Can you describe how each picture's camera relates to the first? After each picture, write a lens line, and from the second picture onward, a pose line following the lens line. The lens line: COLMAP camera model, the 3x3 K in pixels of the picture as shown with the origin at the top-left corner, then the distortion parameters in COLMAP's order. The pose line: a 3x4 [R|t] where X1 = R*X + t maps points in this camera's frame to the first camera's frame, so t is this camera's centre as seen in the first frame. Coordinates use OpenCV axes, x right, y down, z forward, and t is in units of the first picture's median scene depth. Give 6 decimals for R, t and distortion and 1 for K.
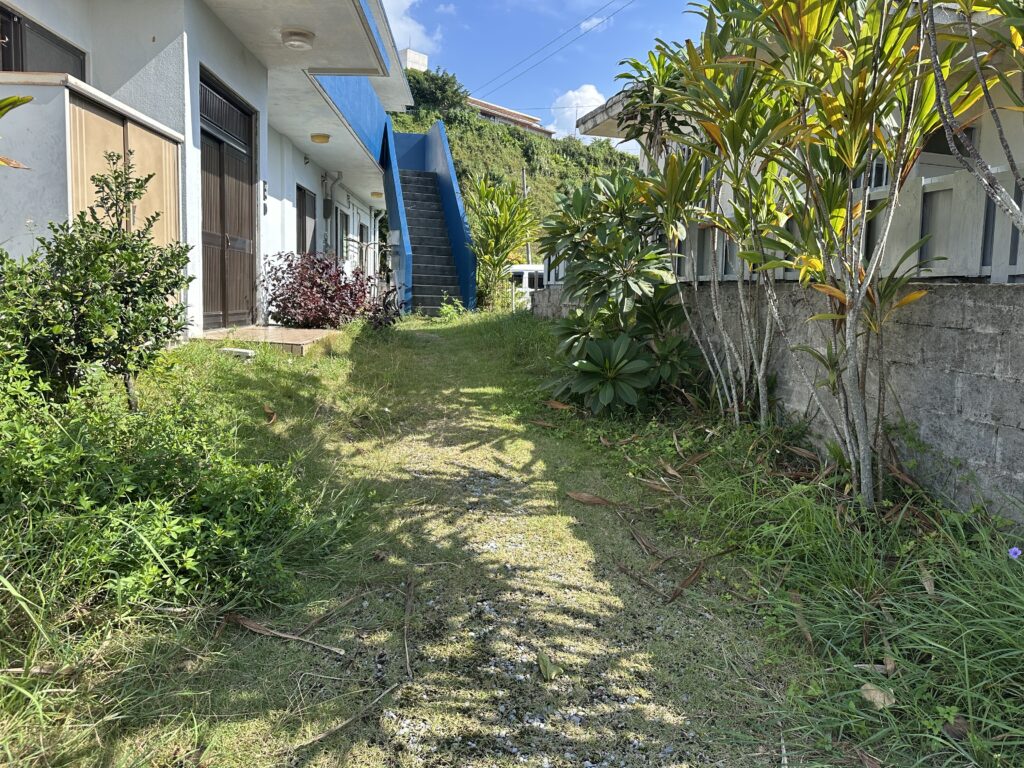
lens RADIAL K [[708.0, 0, 512.0], [0, 708.0, 384.0], [0, 0, 1]] dist [0.000588, -0.001382]
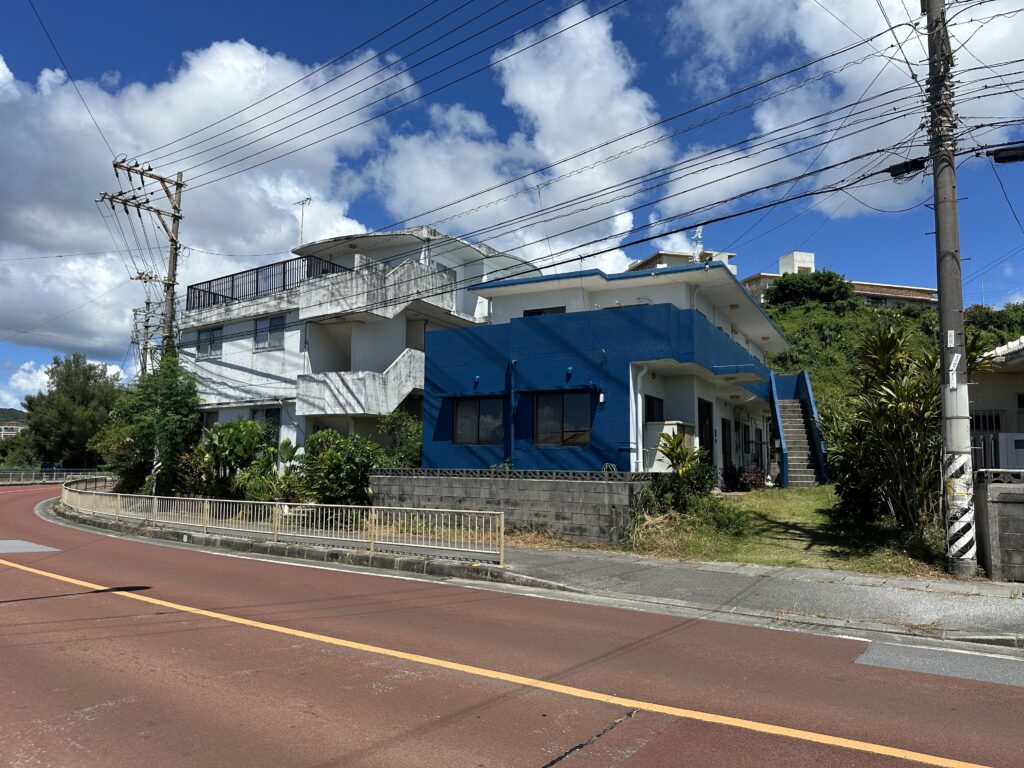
lens RADIAL K [[708.0, 0, 512.0], [0, 708.0, 384.0], [0, 0, 1]] dist [0.000588, -0.001382]
pose [[0.857201, -0.080947, -0.508580, 0.149427], [-0.047336, 0.971004, -0.234331, 0.078615], [0.512802, 0.224943, 0.828514, -0.708400]]
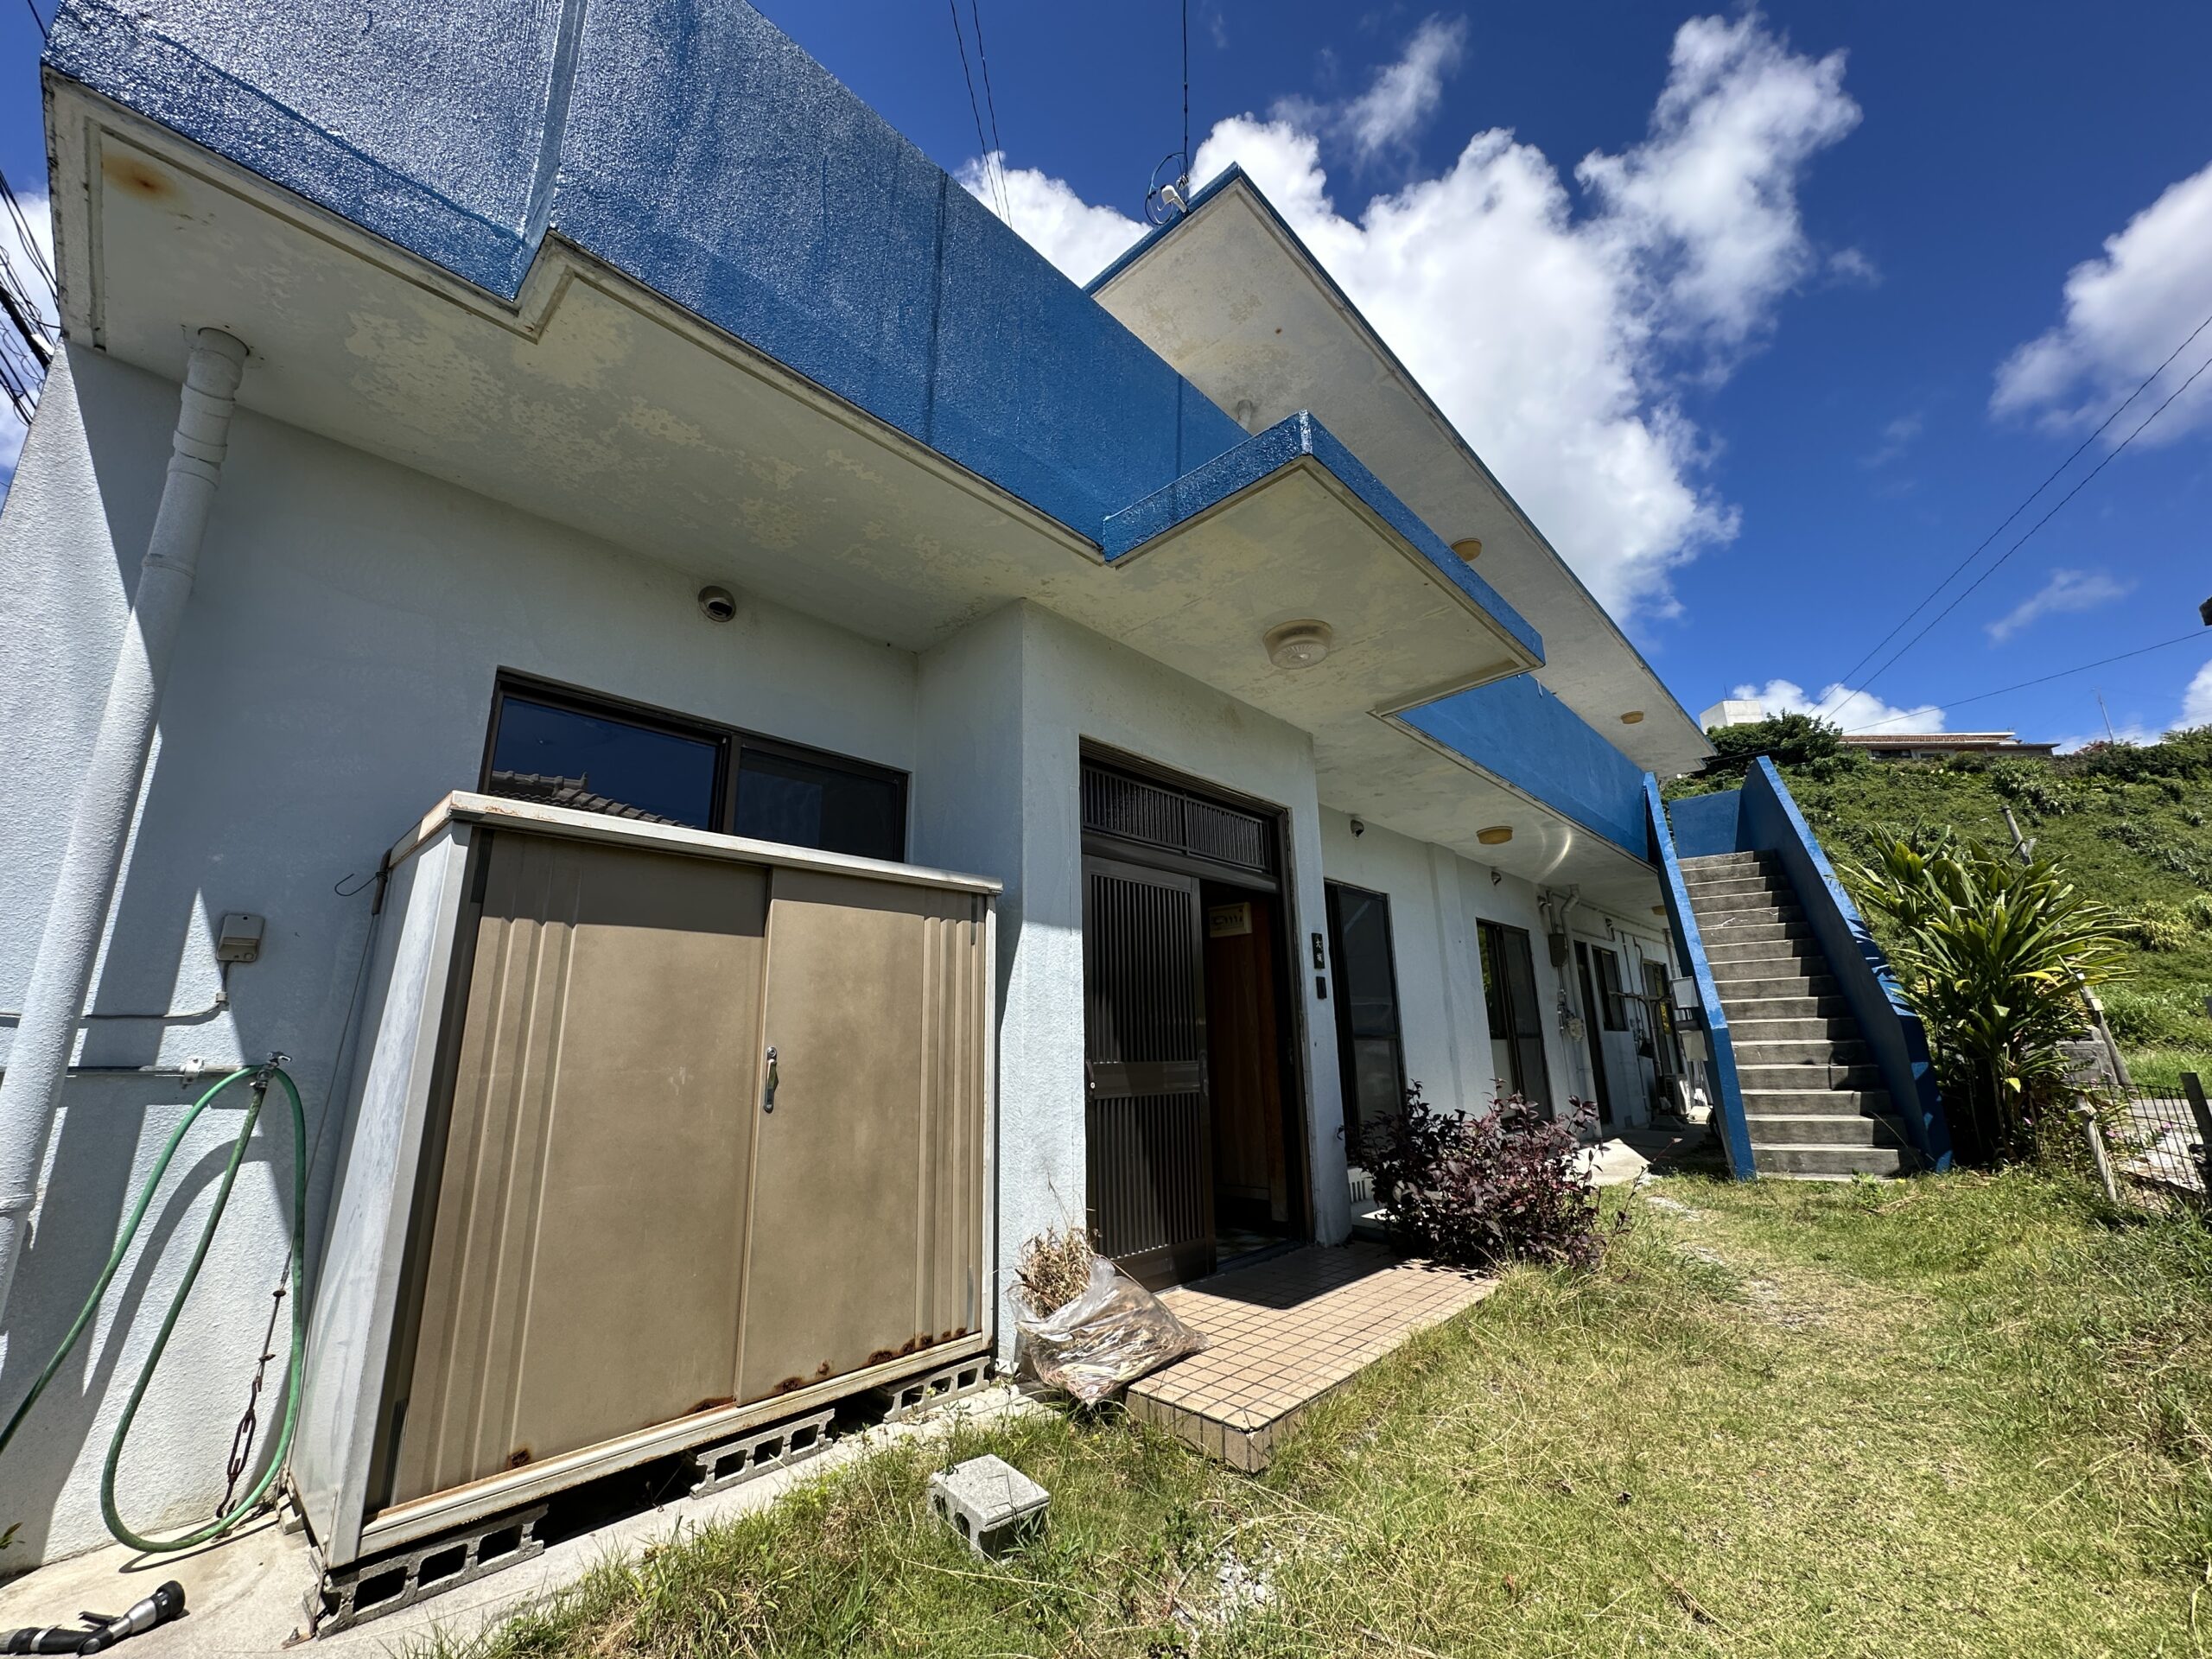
lens RADIAL K [[881.4, 0, 1105.2], [0, 881.4, 834.4], [0, 0, 1]] dist [-0.002915, -0.000327]
pose [[0.692884, -0.216068, -0.687915, -0.004065], [-0.050055, 0.937332, -0.344824, -0.070203], [0.719310, 0.273357, 0.638647, 0.254859]]
